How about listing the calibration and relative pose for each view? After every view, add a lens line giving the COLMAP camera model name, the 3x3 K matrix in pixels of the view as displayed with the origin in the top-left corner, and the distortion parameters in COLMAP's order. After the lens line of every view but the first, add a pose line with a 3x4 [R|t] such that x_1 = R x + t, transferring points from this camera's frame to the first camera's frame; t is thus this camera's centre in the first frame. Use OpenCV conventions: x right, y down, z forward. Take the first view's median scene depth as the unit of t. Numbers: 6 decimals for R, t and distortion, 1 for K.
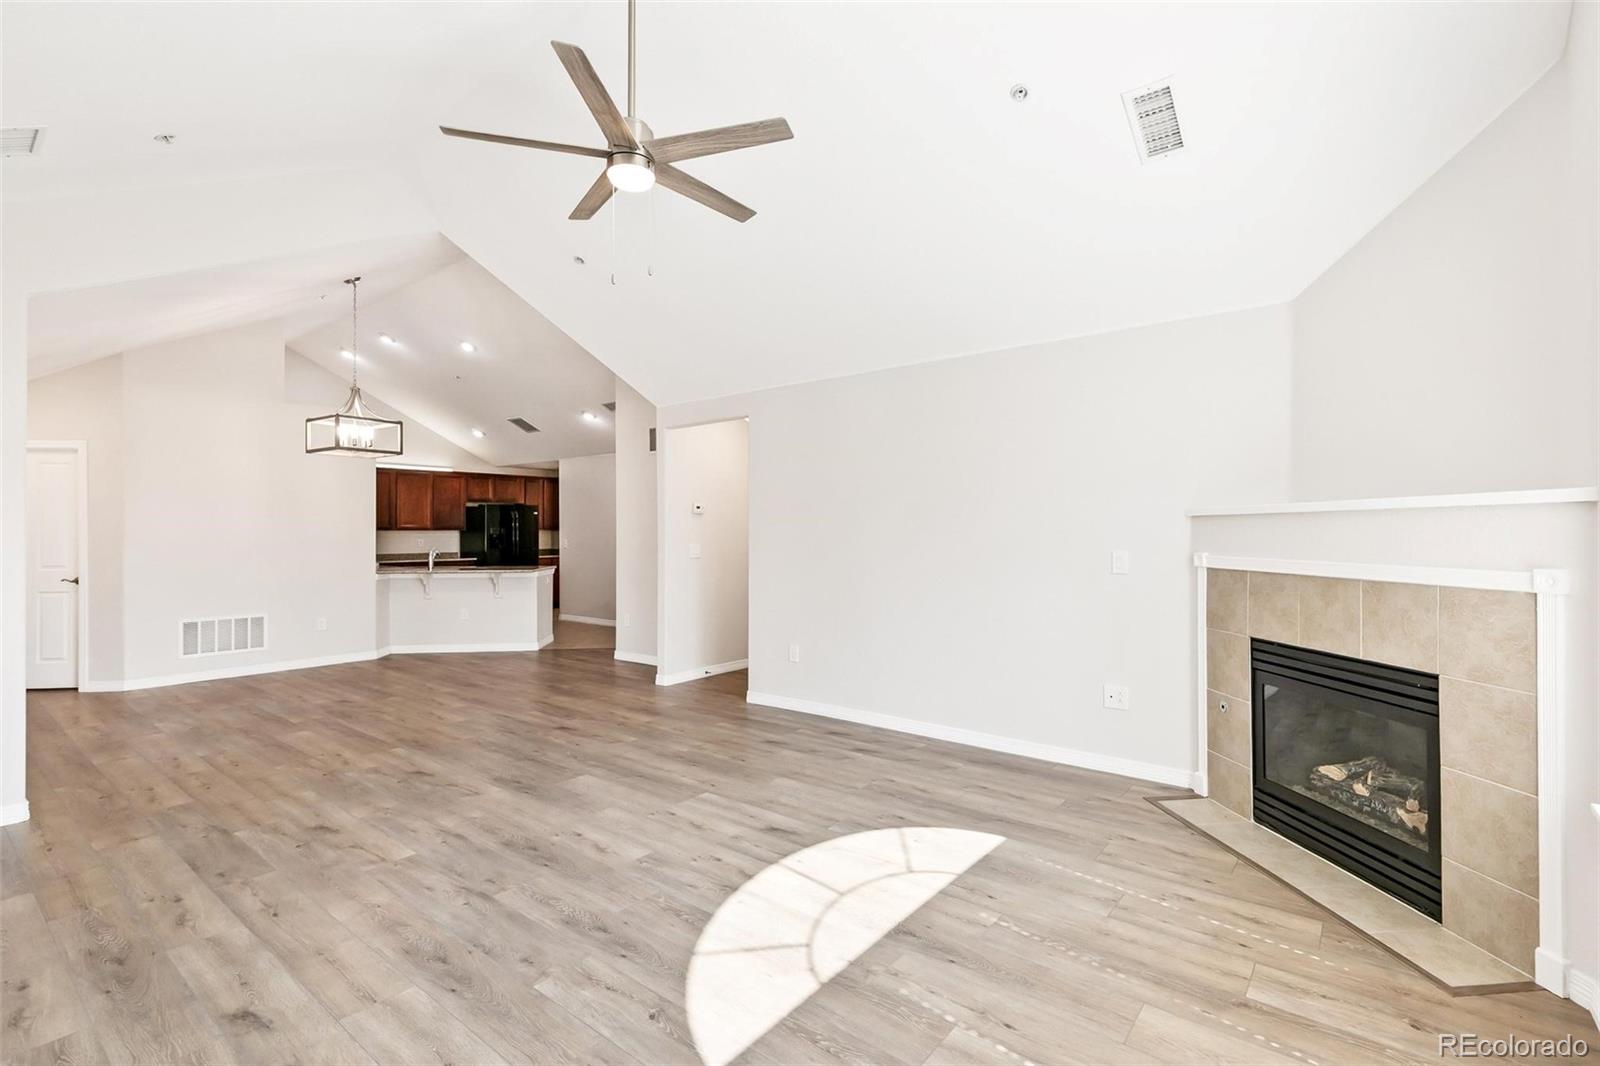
lens RADIAL K [[726.2, 0, 827.5], [0, 726.2, 532.1], [0, 0, 1]] dist [0.007383, -0.000709]
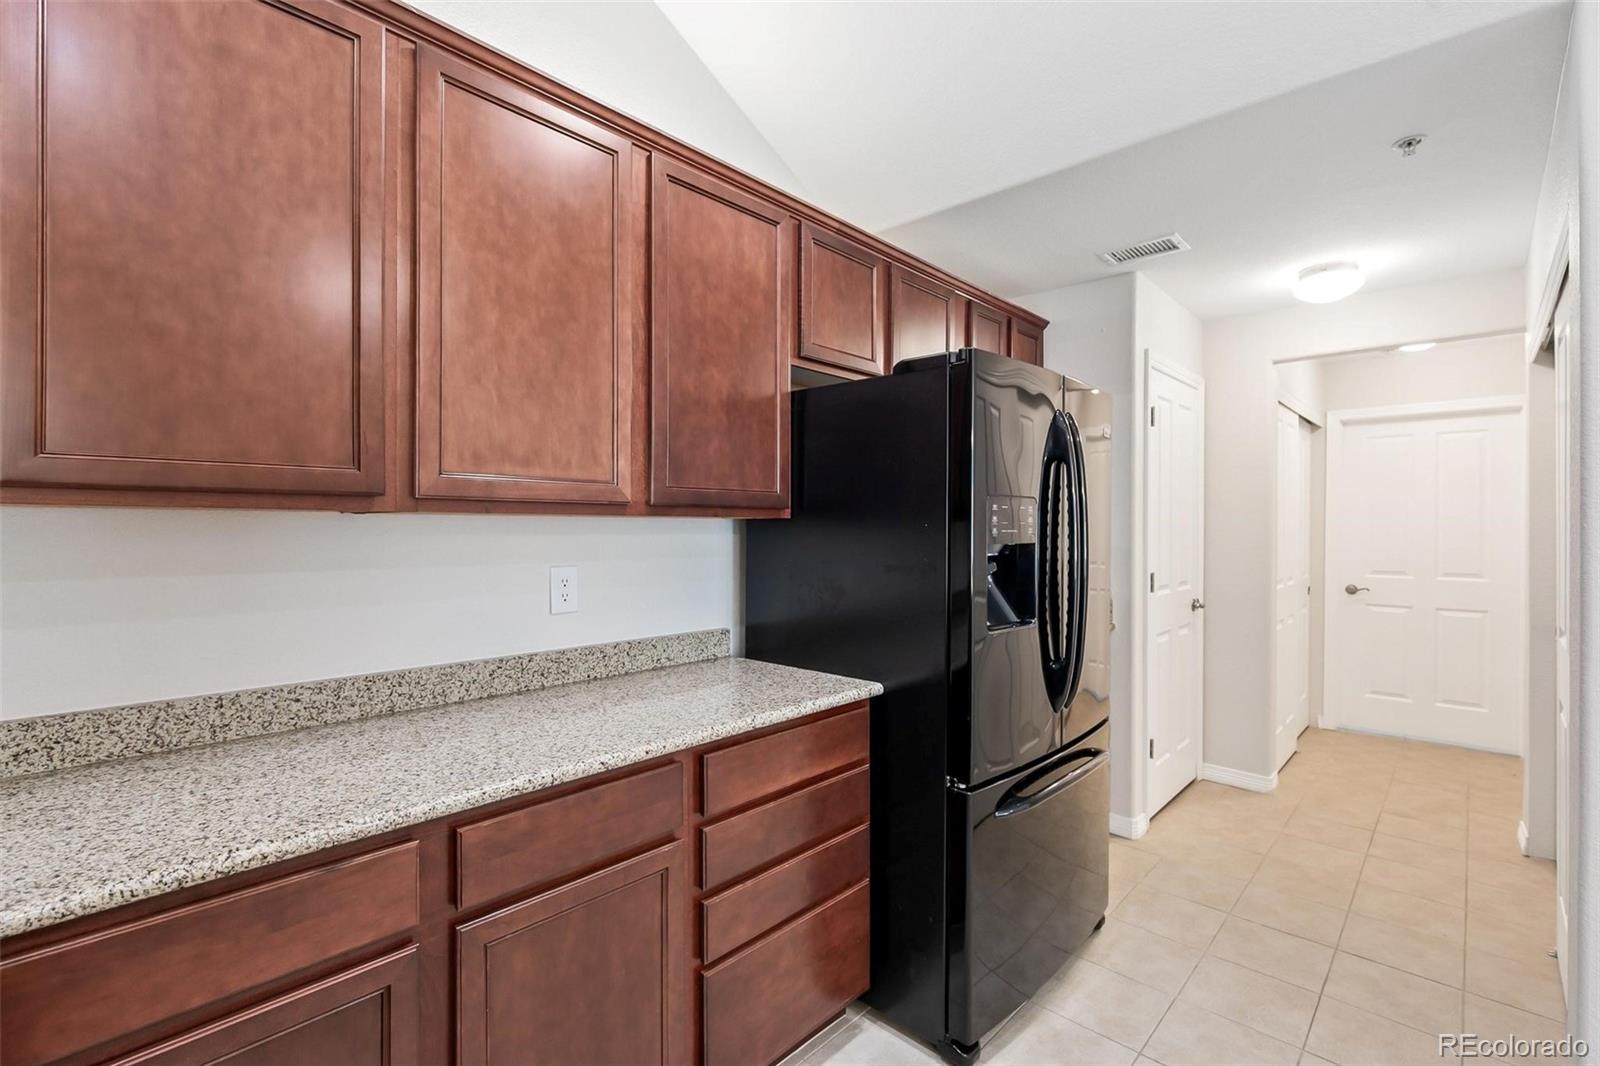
lens RADIAL K [[726.2, 0, 806.5], [0, 726.2, 530.0], [0, 0, 1]] dist [0.007383, -0.000709]
pose [[0.995213, 0.002828, -0.097687, -1.455997], [-0.002903, 0.999996, -0.000622, 0.003333], [0.097685, 0.000902, 0.995217, 2.505371]]
